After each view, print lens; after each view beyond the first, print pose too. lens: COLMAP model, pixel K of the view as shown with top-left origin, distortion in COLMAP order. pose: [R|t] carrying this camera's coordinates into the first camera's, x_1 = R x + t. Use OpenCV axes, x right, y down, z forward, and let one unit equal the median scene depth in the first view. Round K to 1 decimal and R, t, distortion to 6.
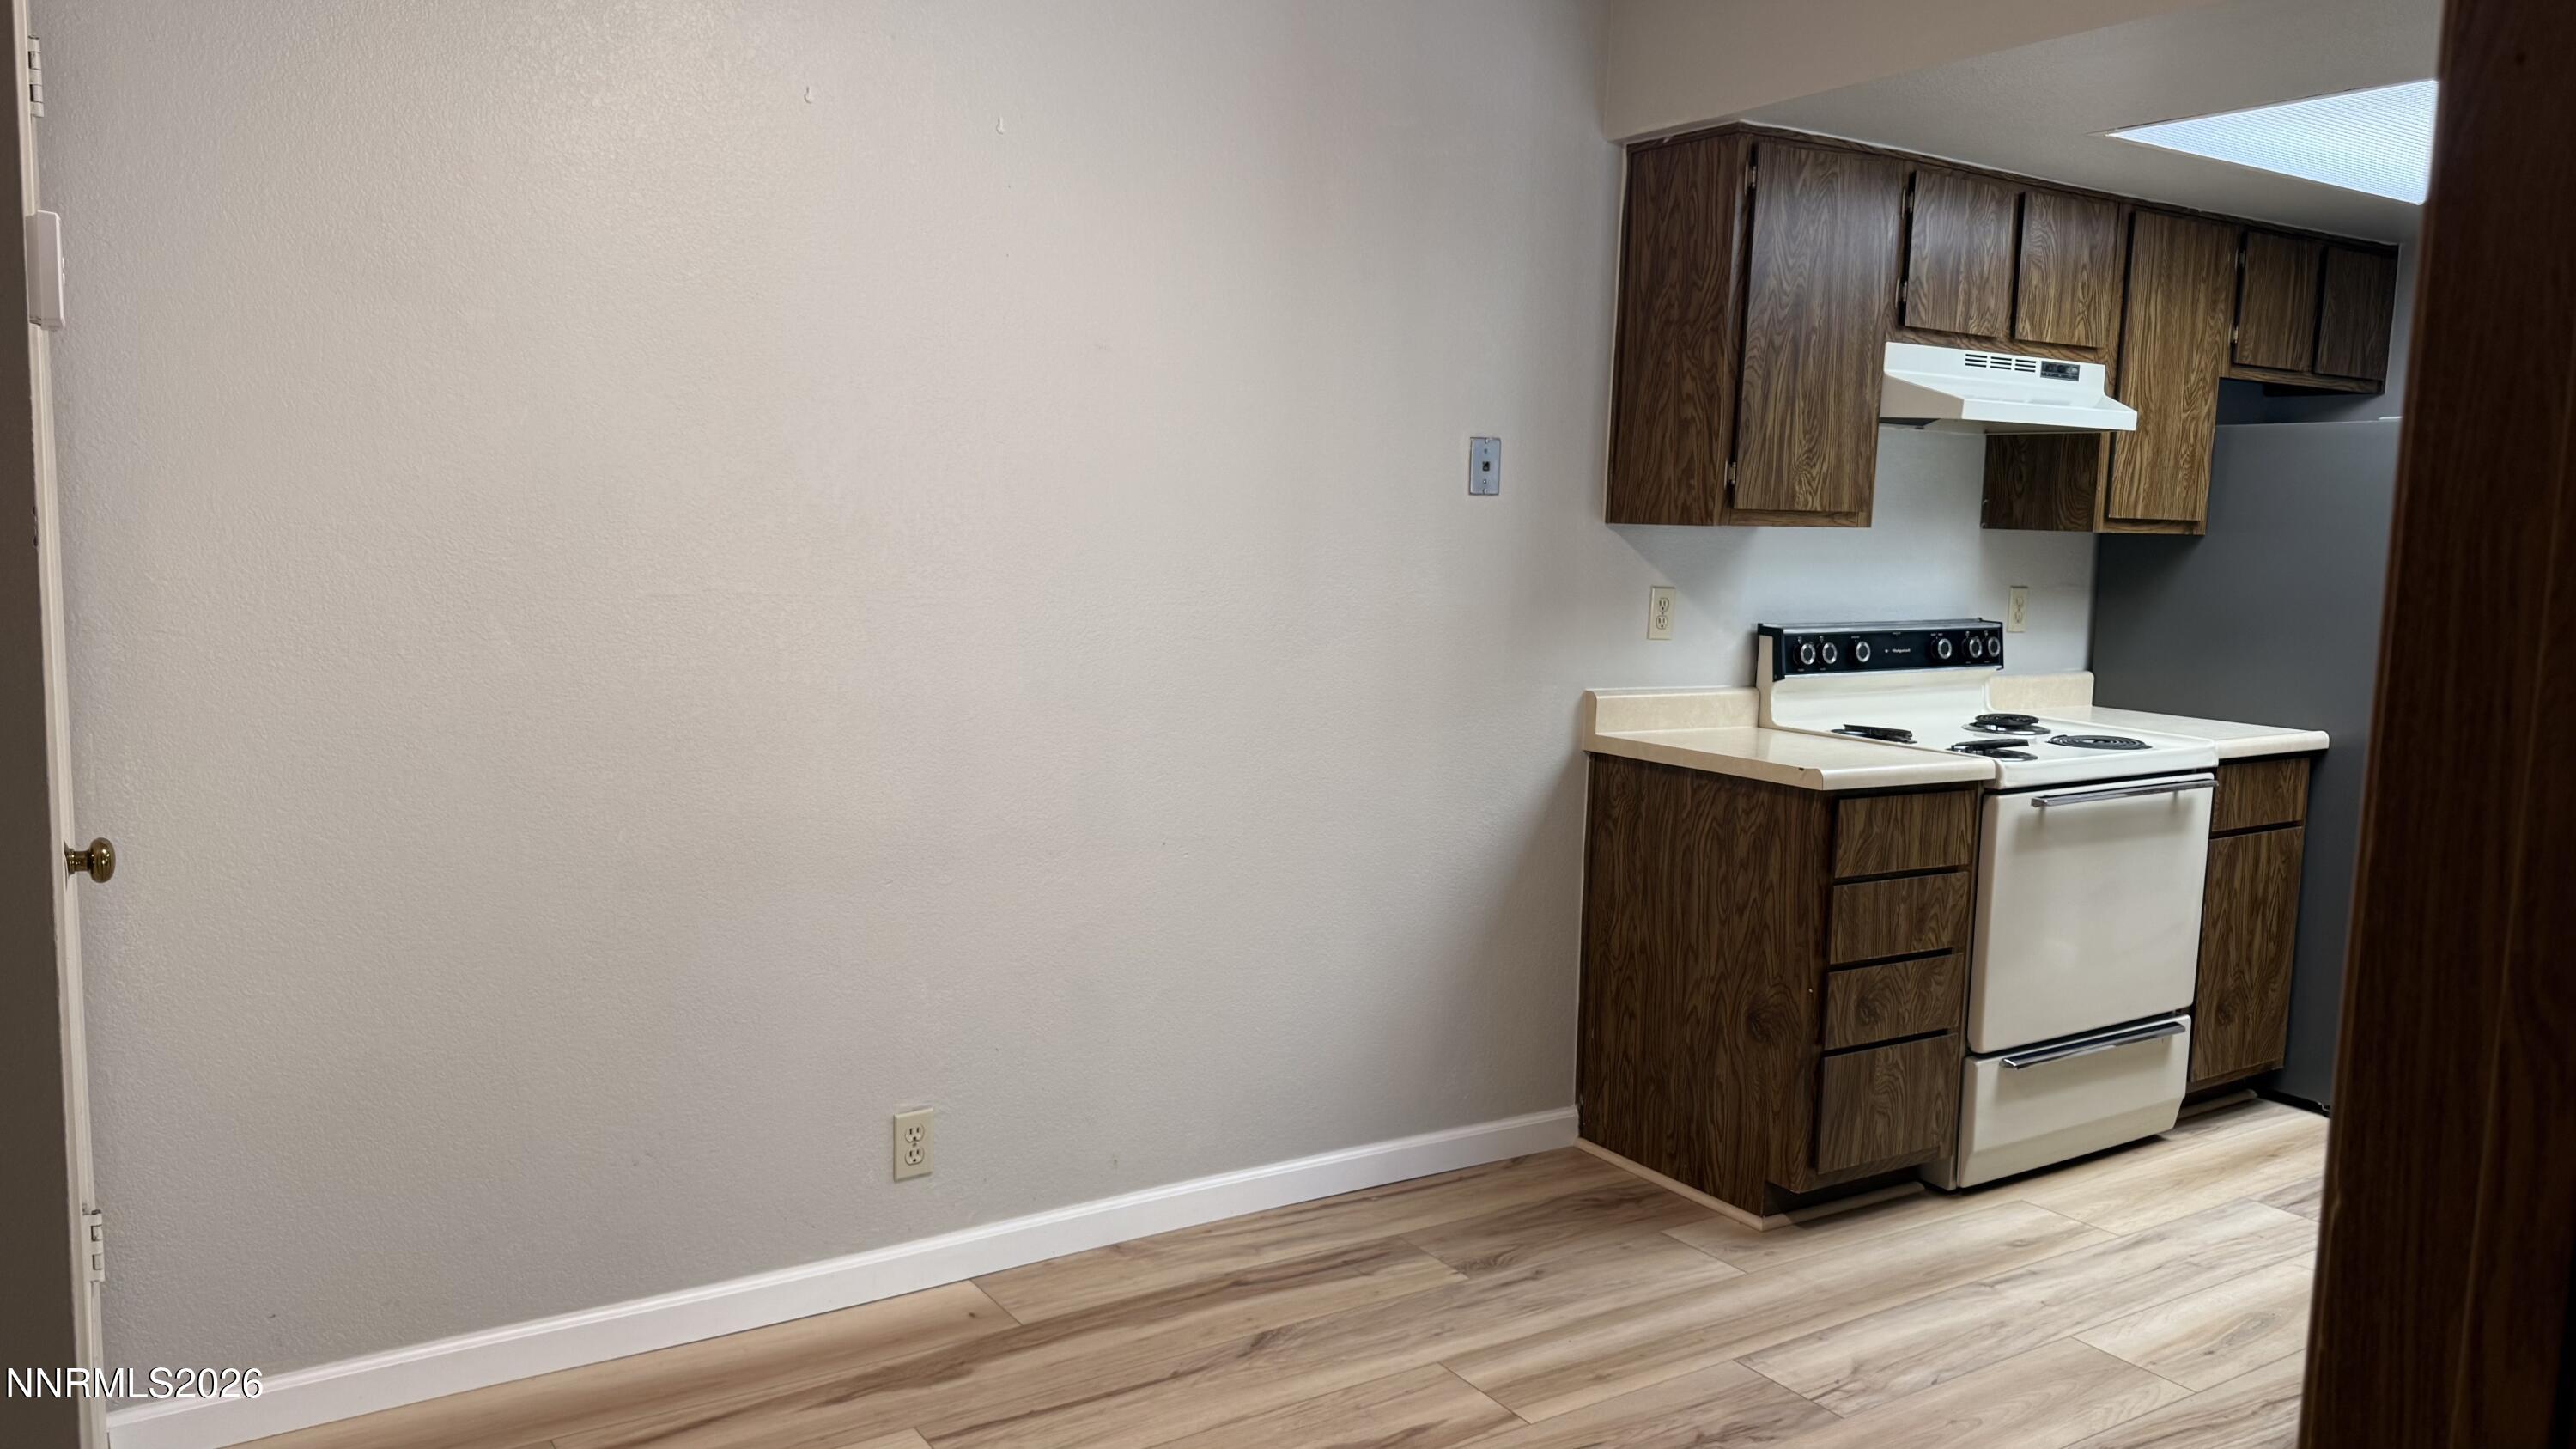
lens RADIAL K [[1802.9, 0, 1282.0], [0, 1802.9, 733.8], [0, 0, 1]] dist [0.103218, -0.209544]
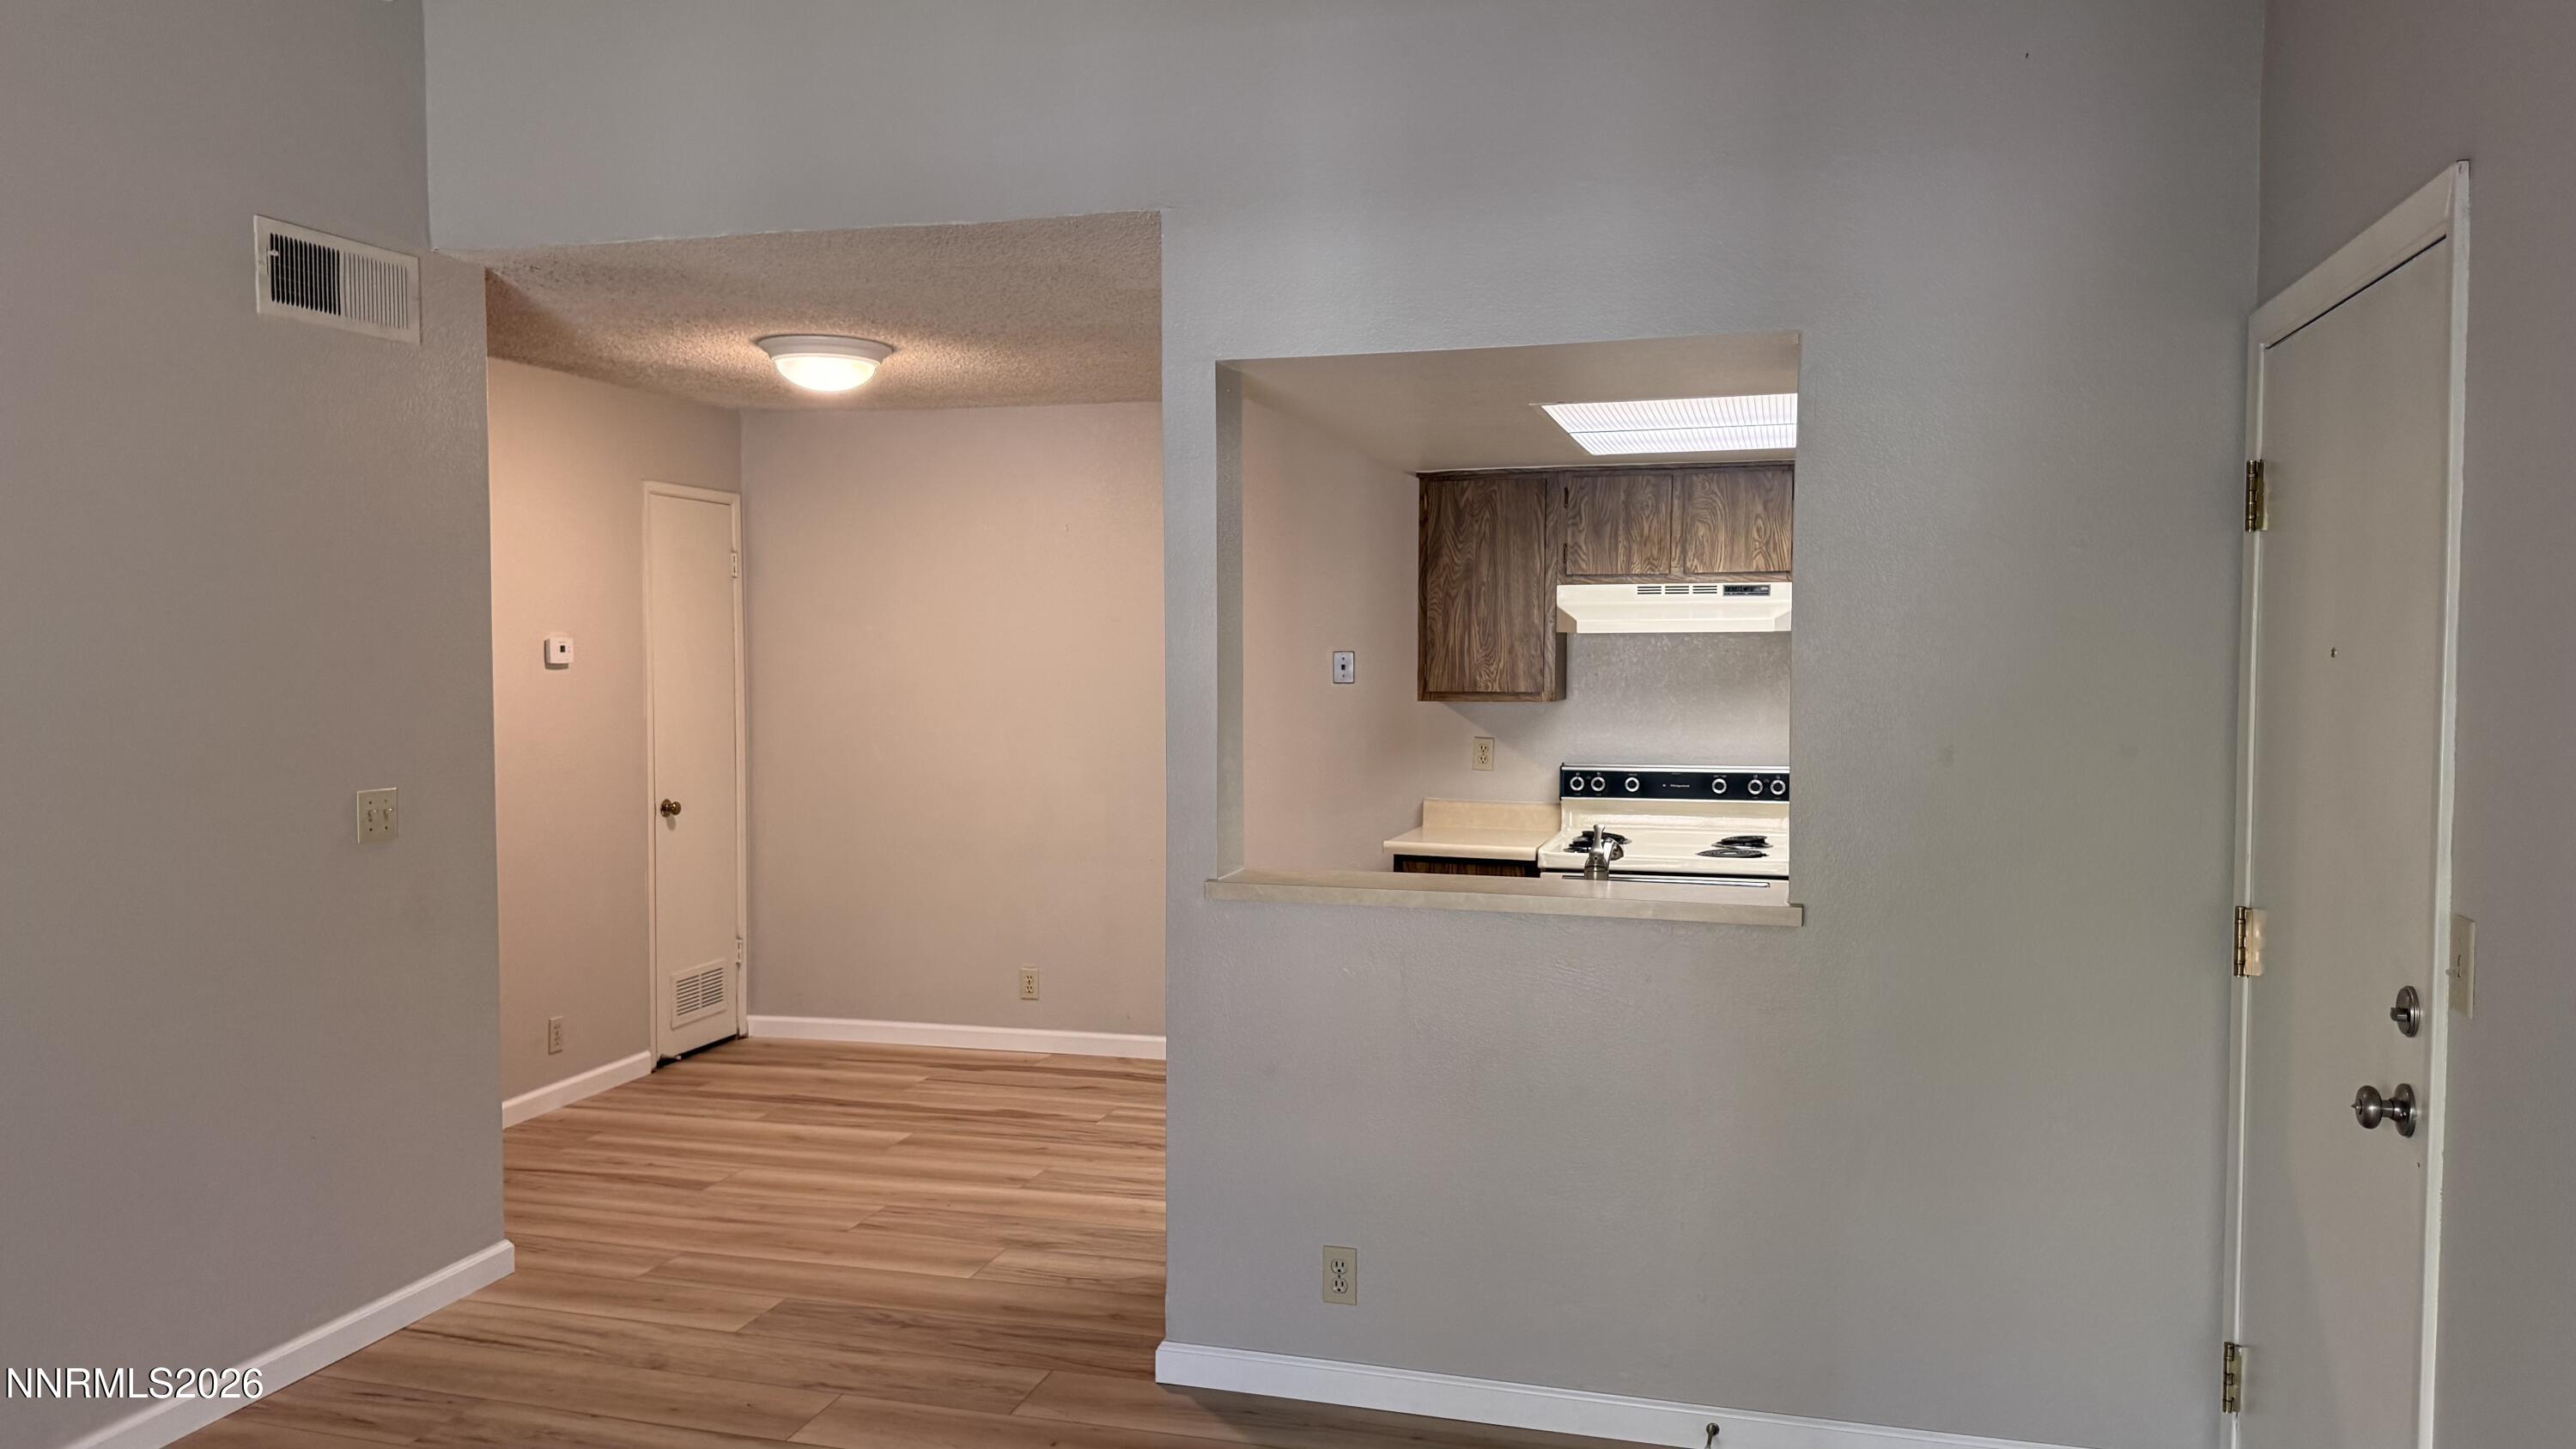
lens RADIAL K [[1828.3, 0, 1288.0], [0, 1828.3, 724.5], [0, 0, 1]] dist [0.073685, -0.095400]
pose [[0.660808, 0.006252, -0.750529, 1.364367], [-0.073731, 0.995669, -0.056624, 0.012590], [0.746925, 0.092755, 0.658407, -0.208533]]
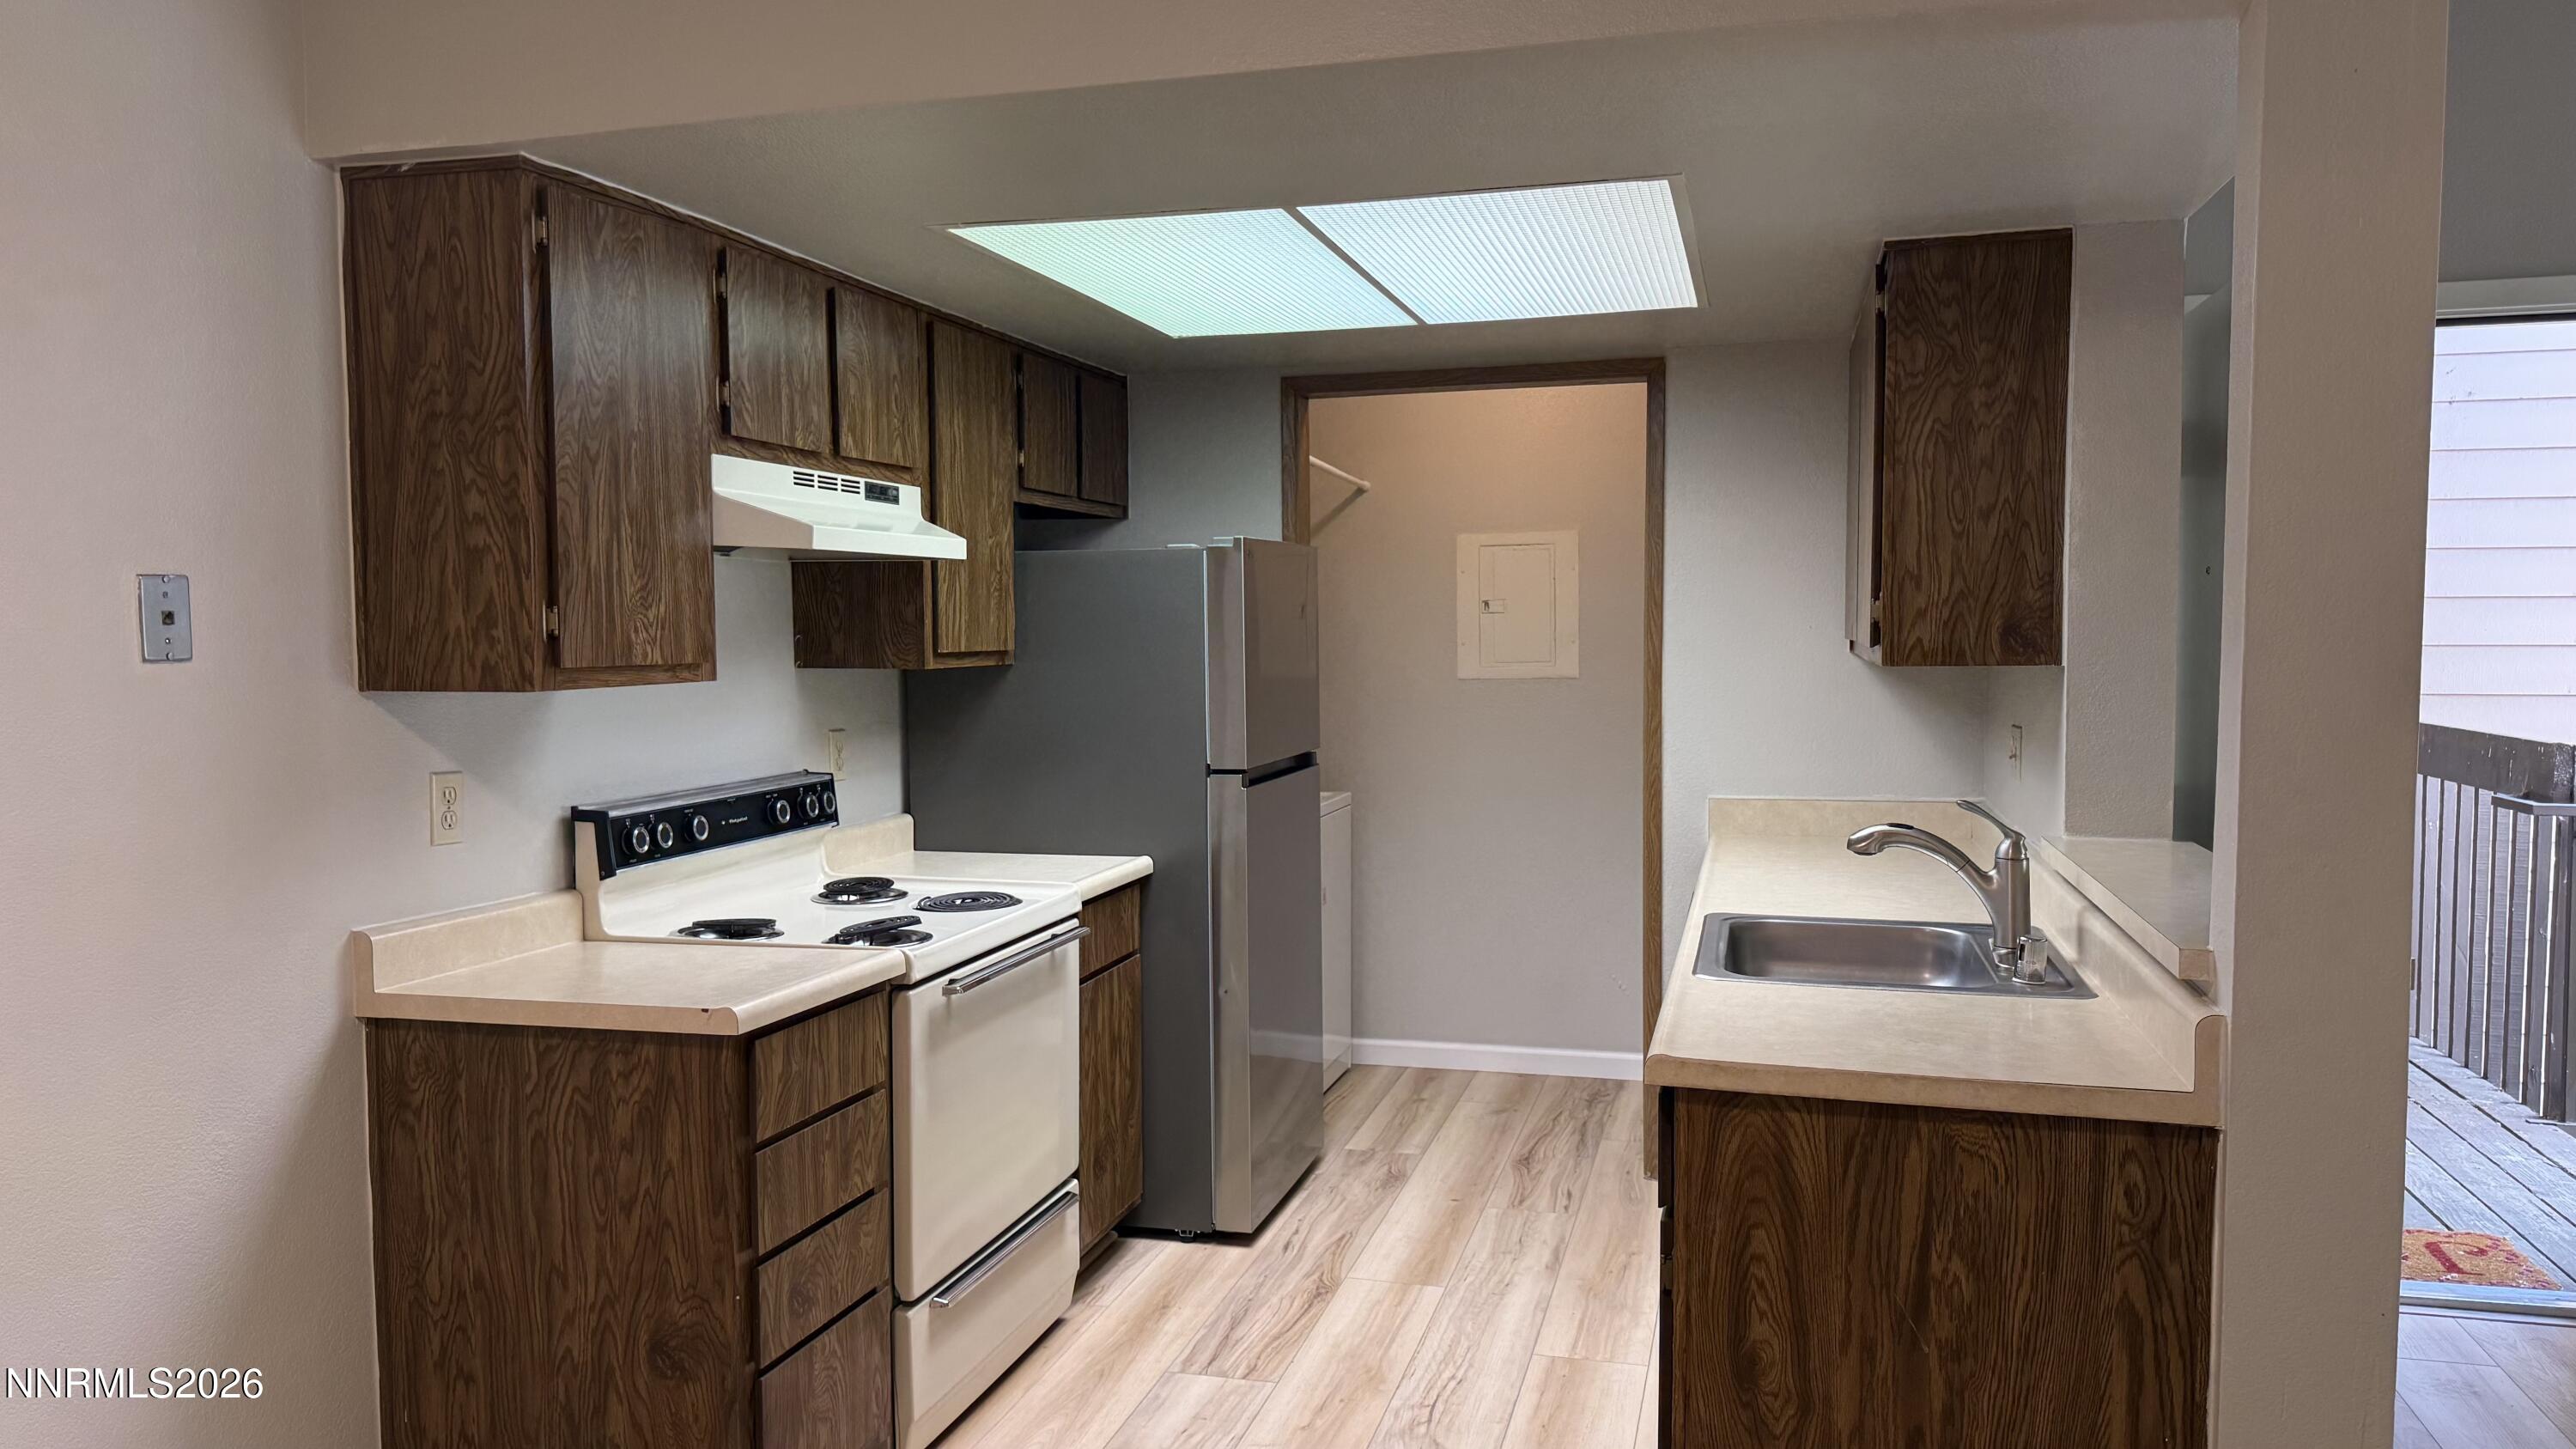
lens RADIAL K [[1802.9, 0, 1282.0], [0, 1802.9, 733.8], [0, 0, 1]] dist [0.103218, -0.209544]
pose [[0.746523, -0.070086, 0.661658, -0.024389], [0.107015, 0.994138, -0.015437, -0.050843], [-0.656697, 0.082332, 0.749647, 0.234089]]
